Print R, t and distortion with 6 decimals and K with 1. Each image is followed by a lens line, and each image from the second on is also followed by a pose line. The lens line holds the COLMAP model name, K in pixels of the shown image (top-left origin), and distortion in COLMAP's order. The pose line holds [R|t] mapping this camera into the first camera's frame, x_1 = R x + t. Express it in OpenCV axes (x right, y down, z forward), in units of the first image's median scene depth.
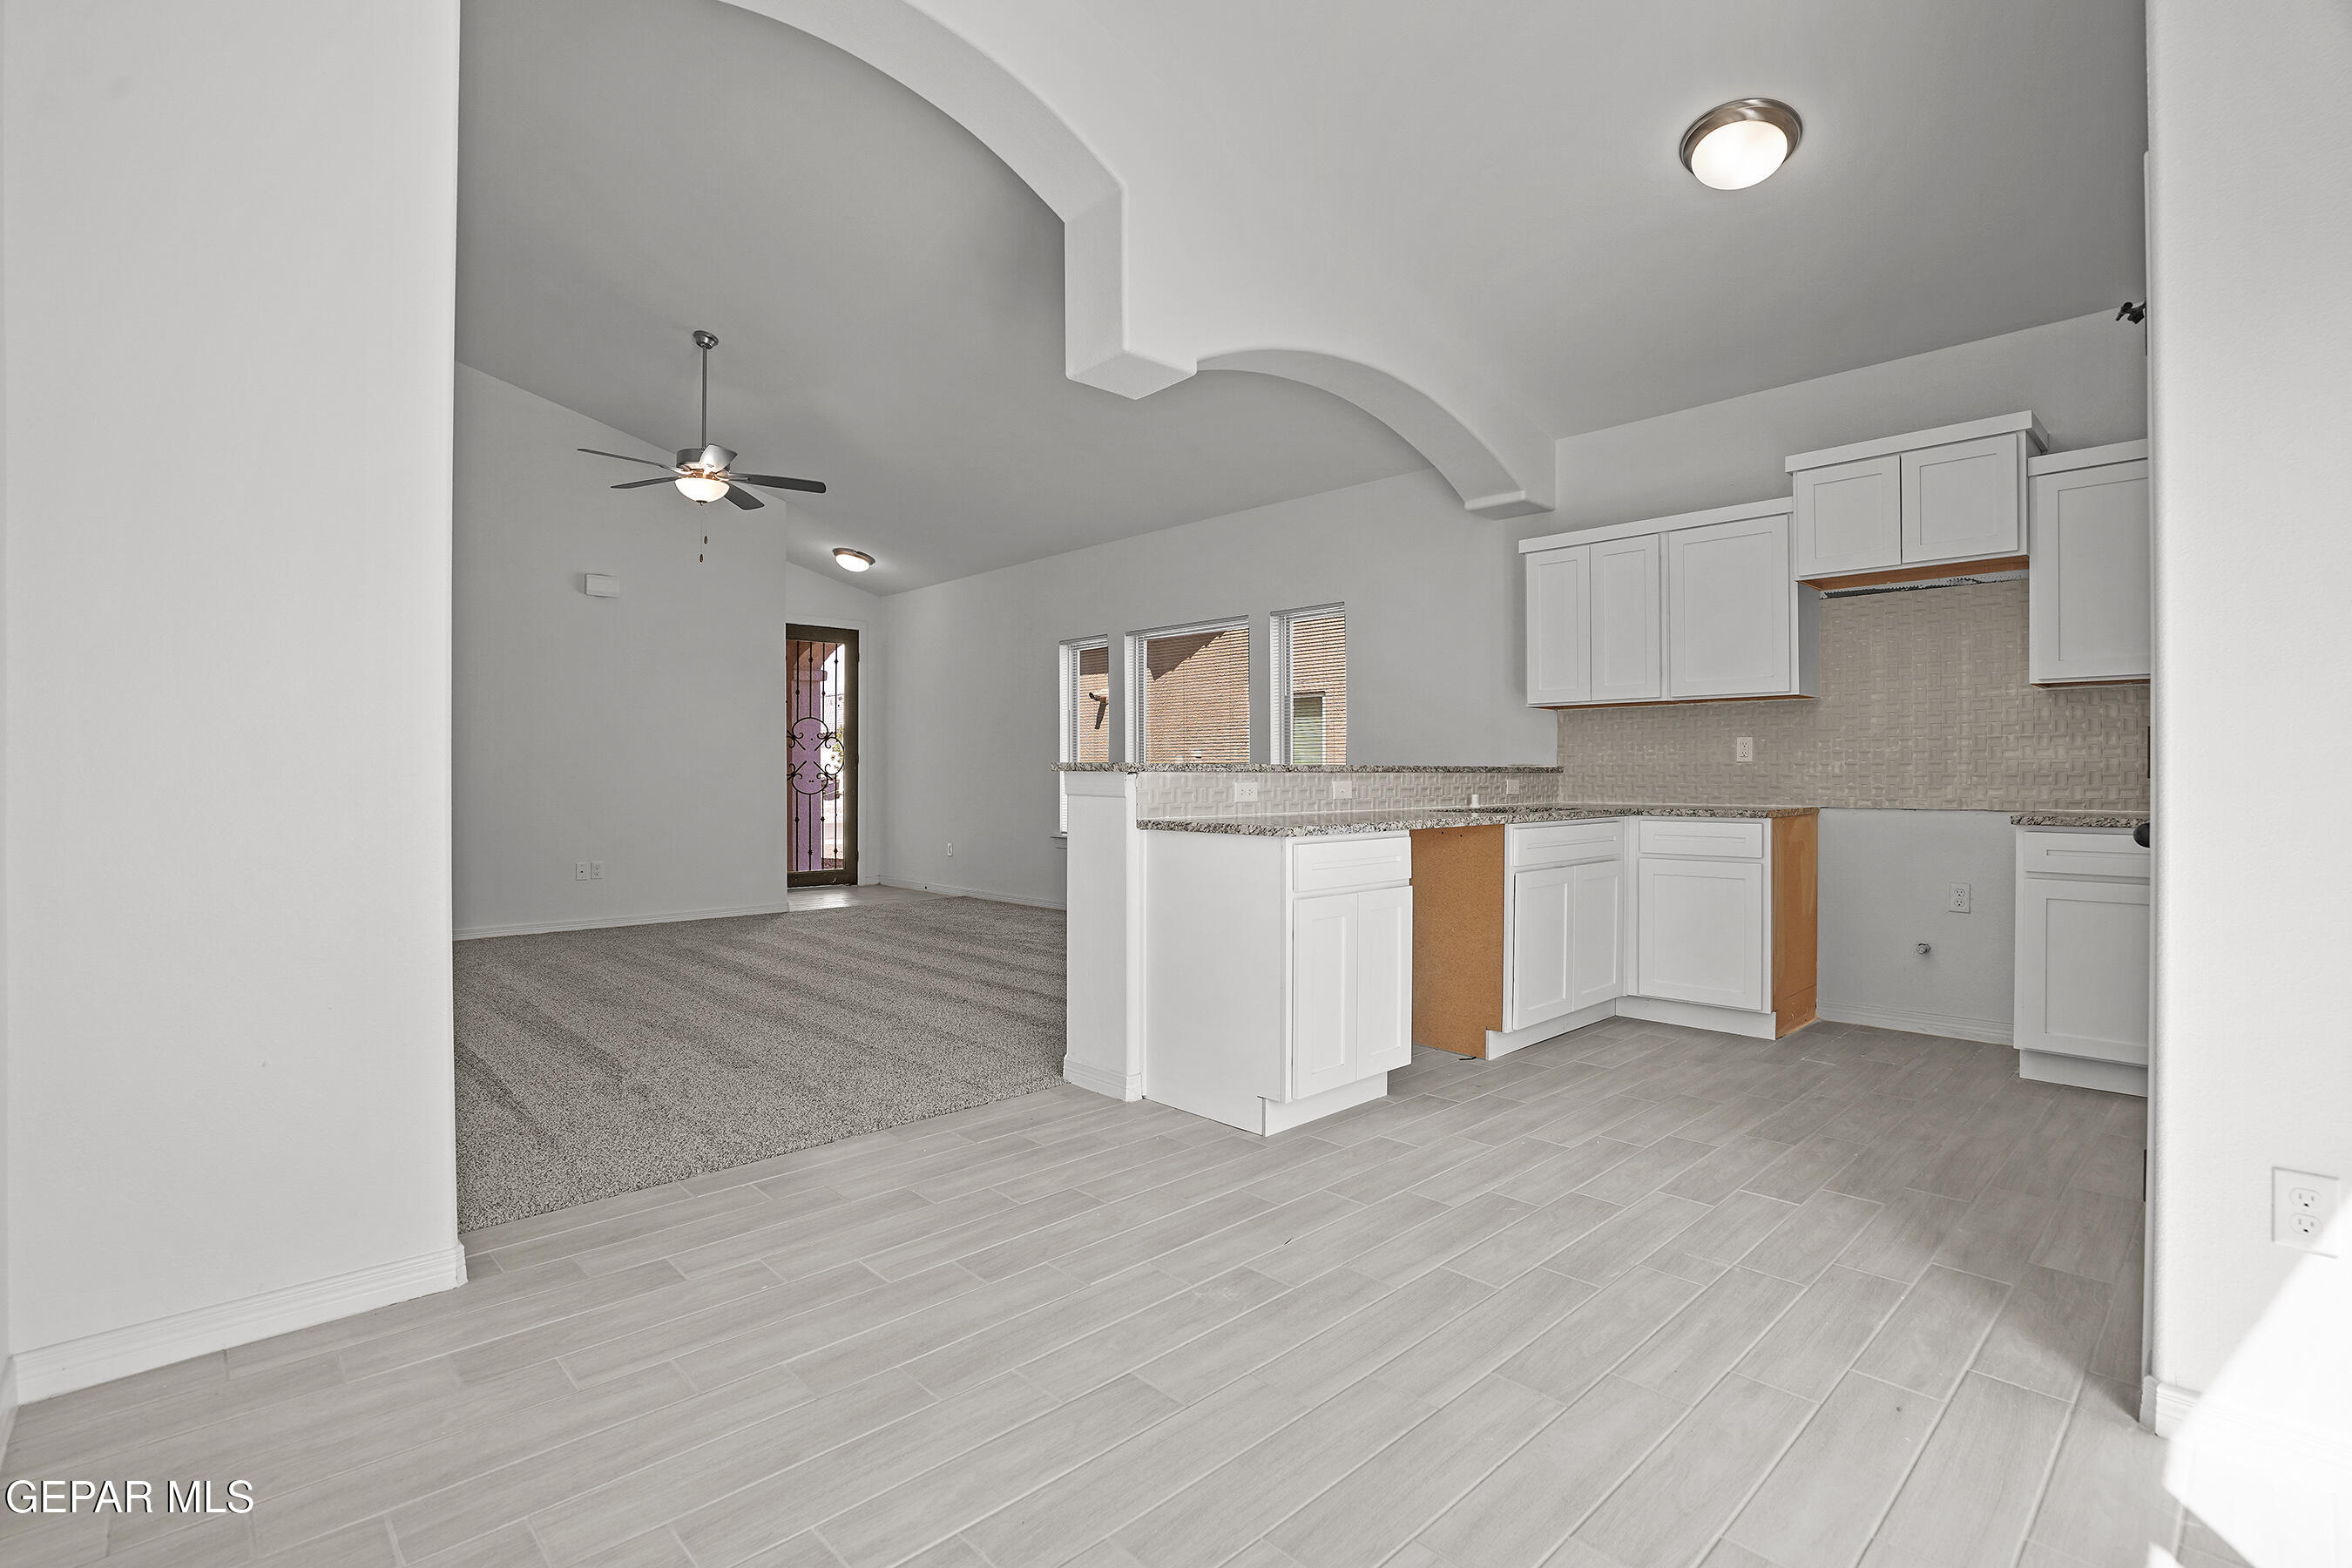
lens RADIAL K [[1090.2, 0, 1173.4], [0, 1090.2, 775.3], [0, 0, 1]] dist [-0.056488, 0.031245]
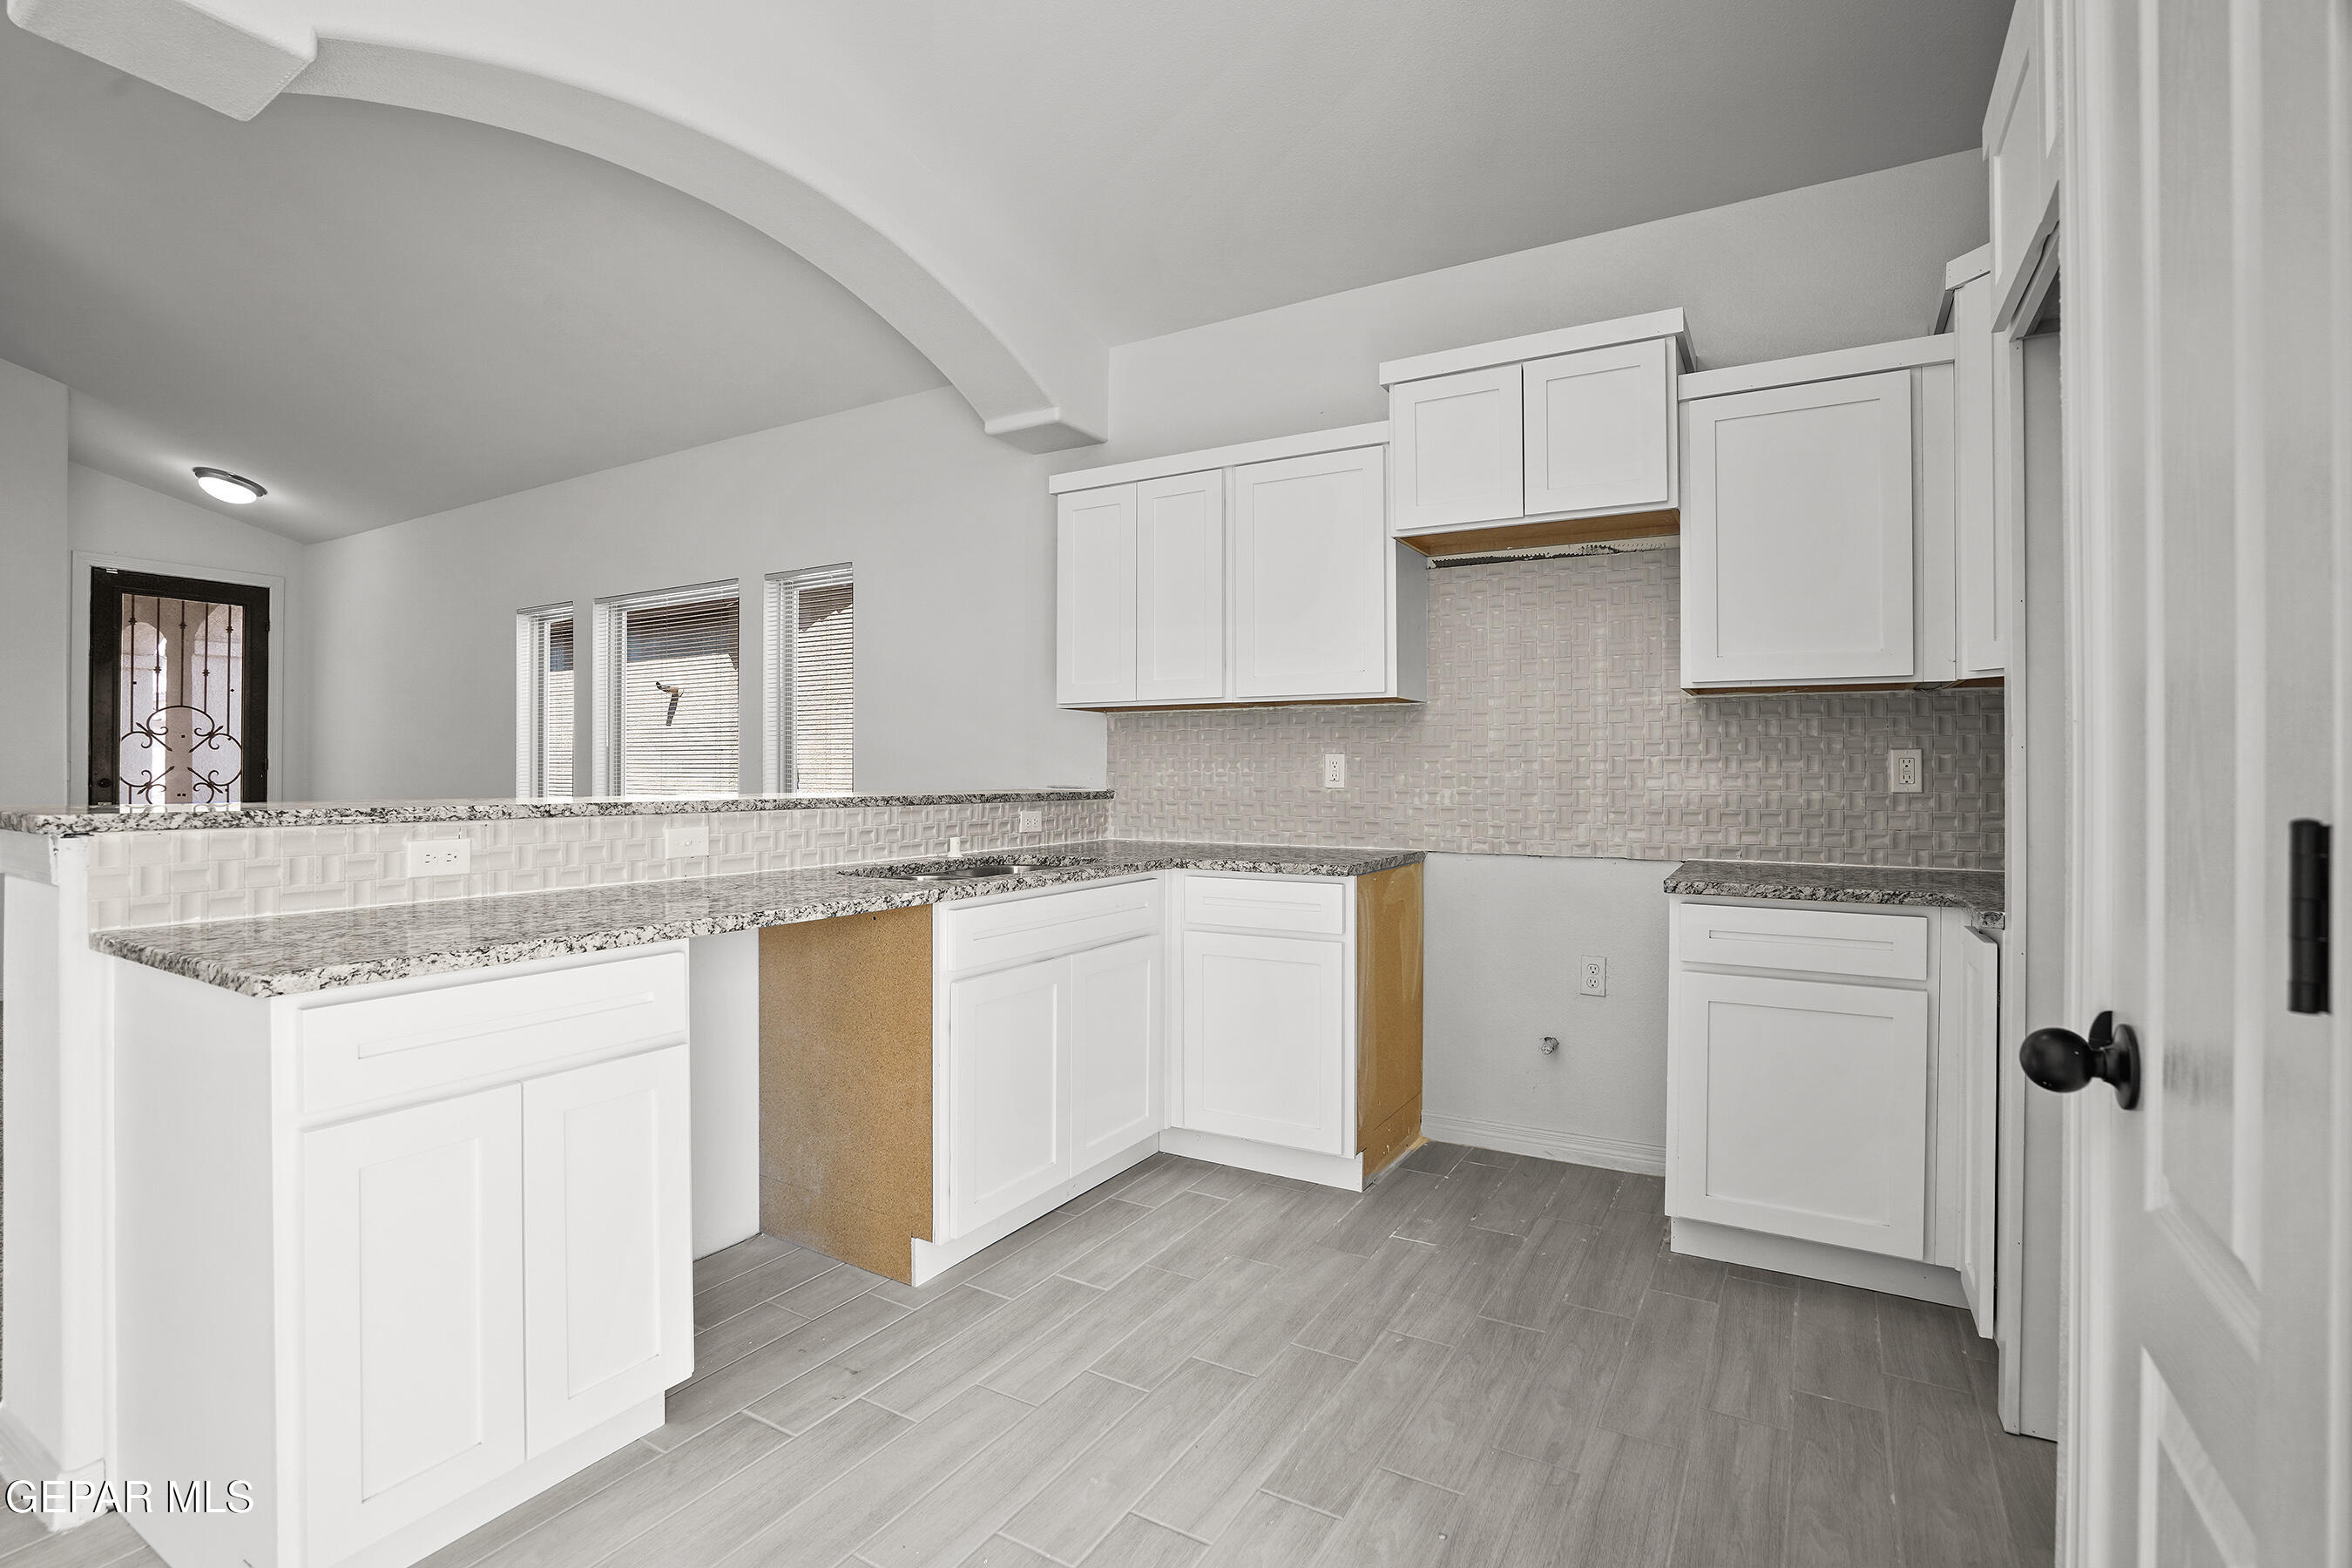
lens RADIAL K [[1122.6, 0, 1139.5], [0, 1122.6, 768.1], [0, 0, 1]] dist [-0.065265, 0.033302]
pose [[0.965815, 0.004505, 0.259194, 0.232514], [-0.003070, 0.999978, -0.005941, -0.024046], [-0.259215, 0.004942, 0.965807, 0.336867]]
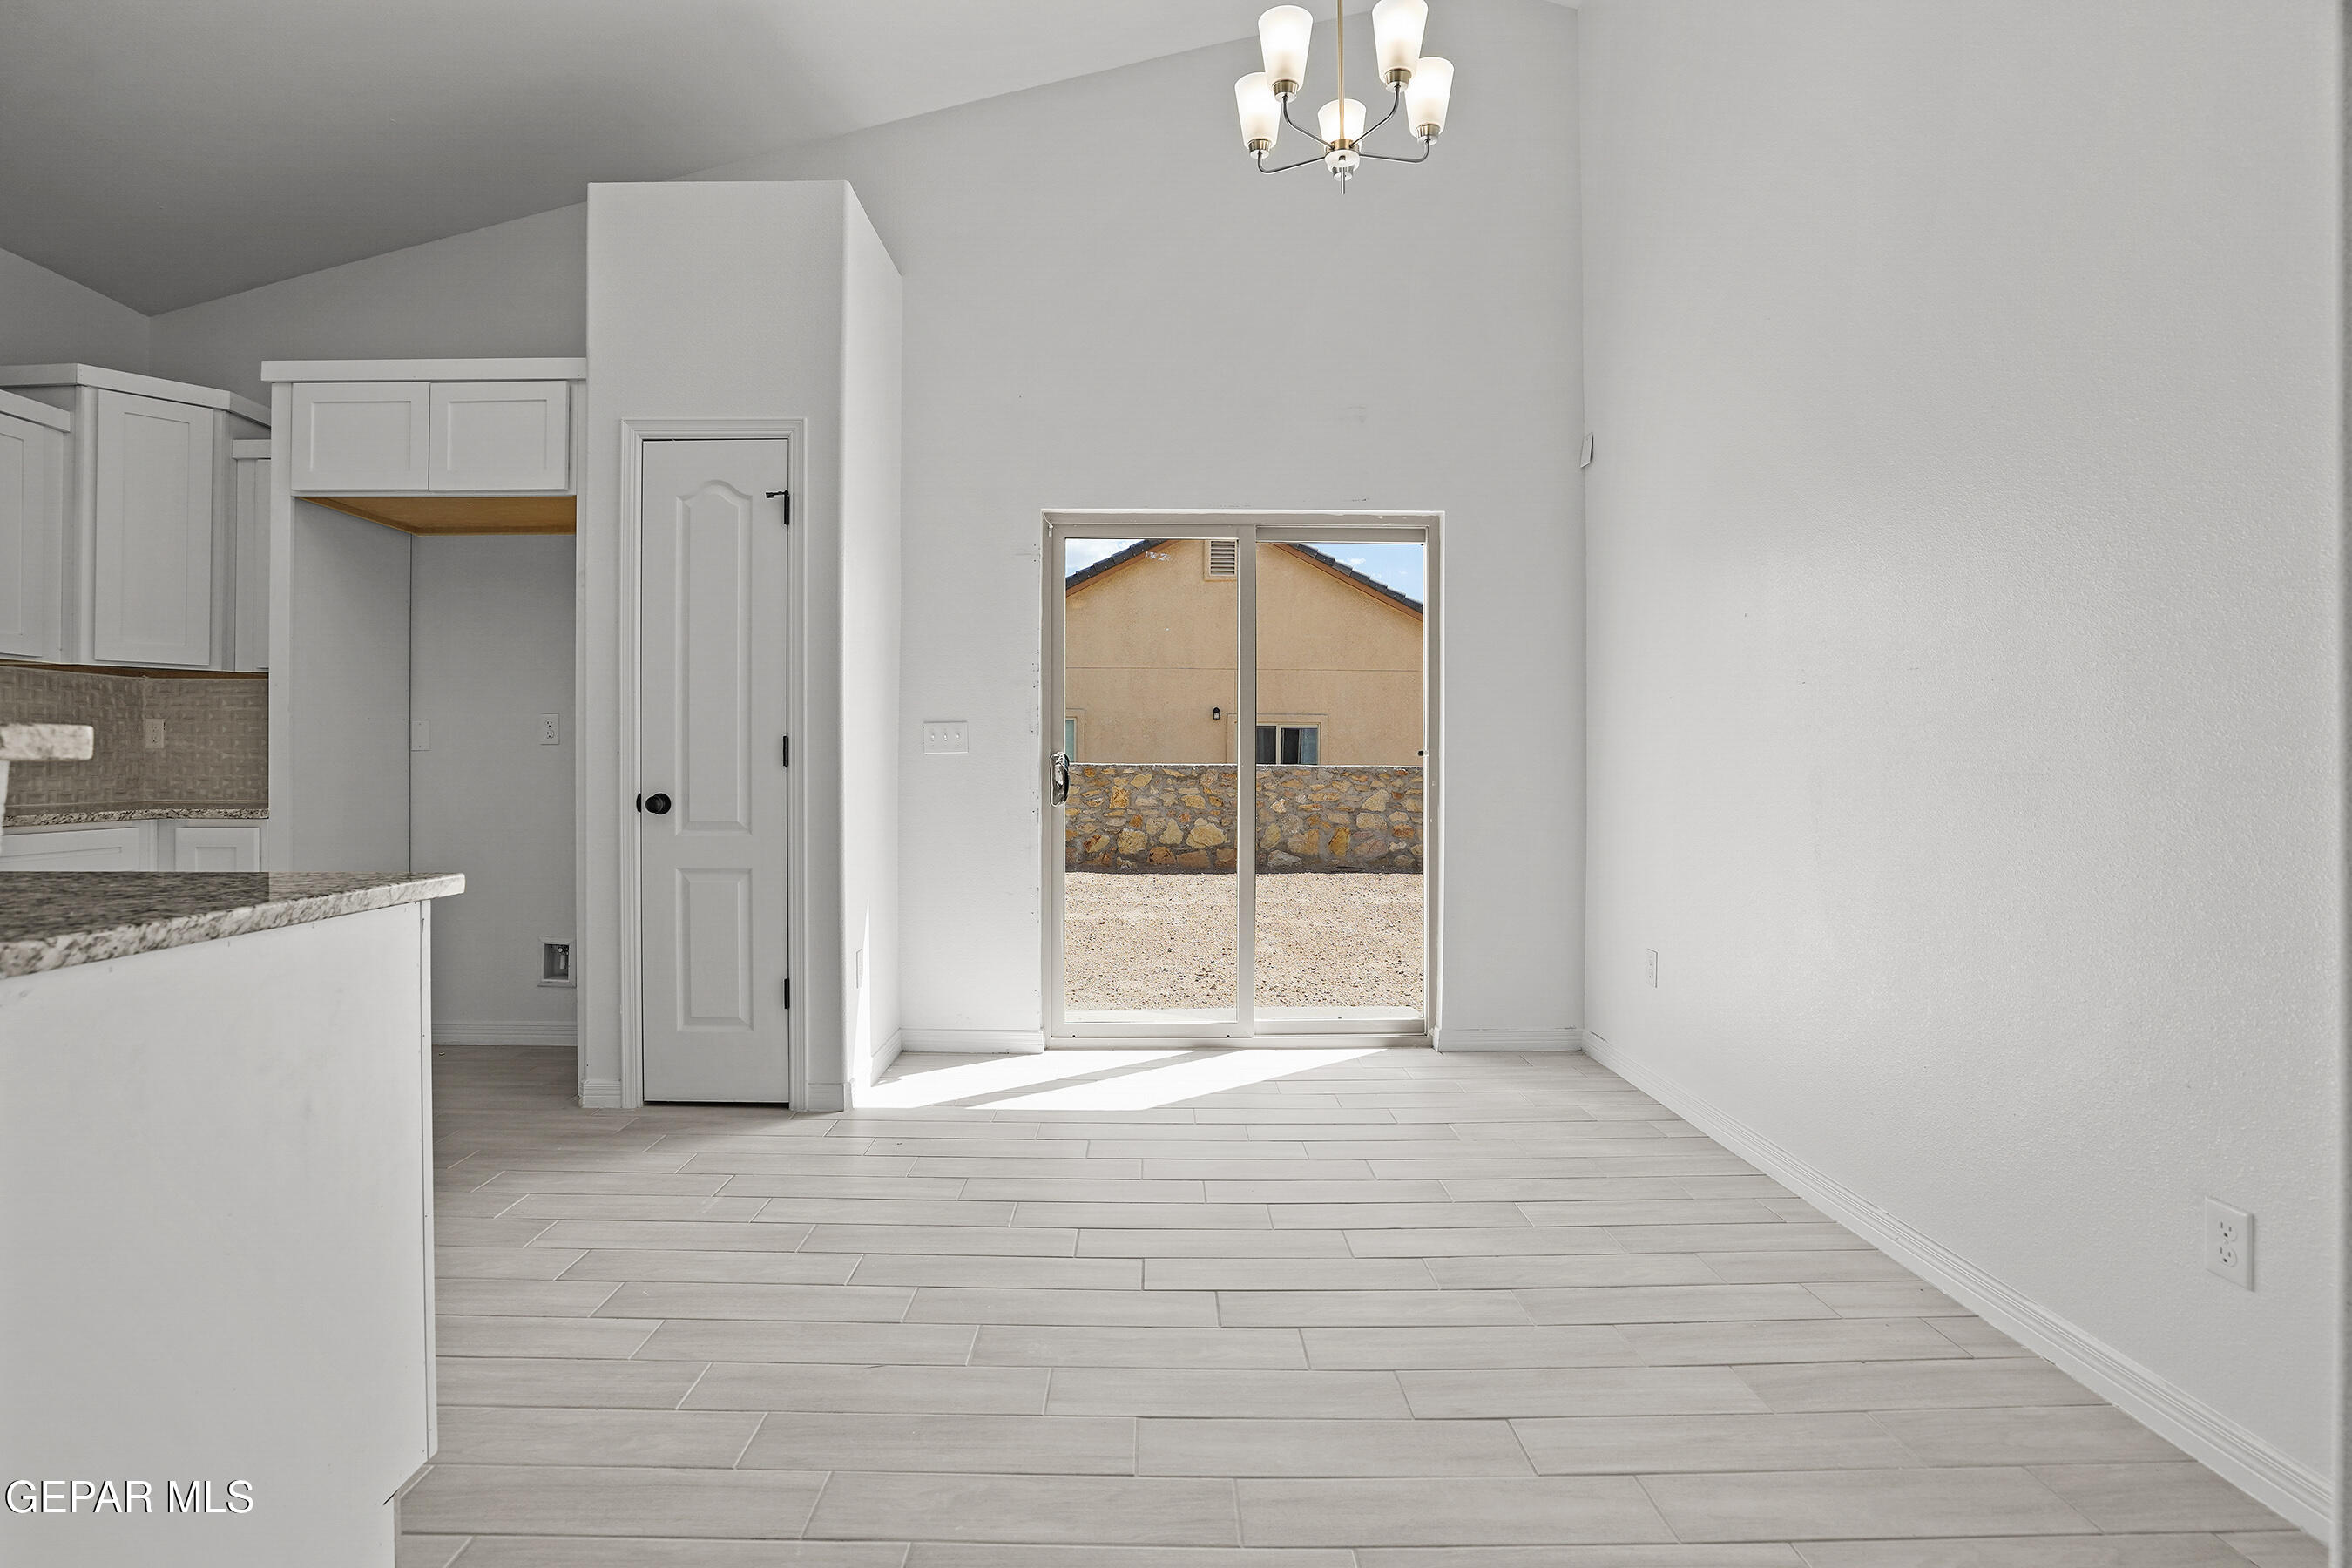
lens RADIAL K [[1106.8, 0, 1172.4], [0, 1106.8, 757.4], [0, 0, 1]] dist [0.000020, 0.000004]
pose [[-0.727432, 0.003594, 0.686170, -0.356389], [0.006034, 0.999981, 0.001160, -0.002542], [-0.686153, 0.004984, -0.727440, 0.825498]]
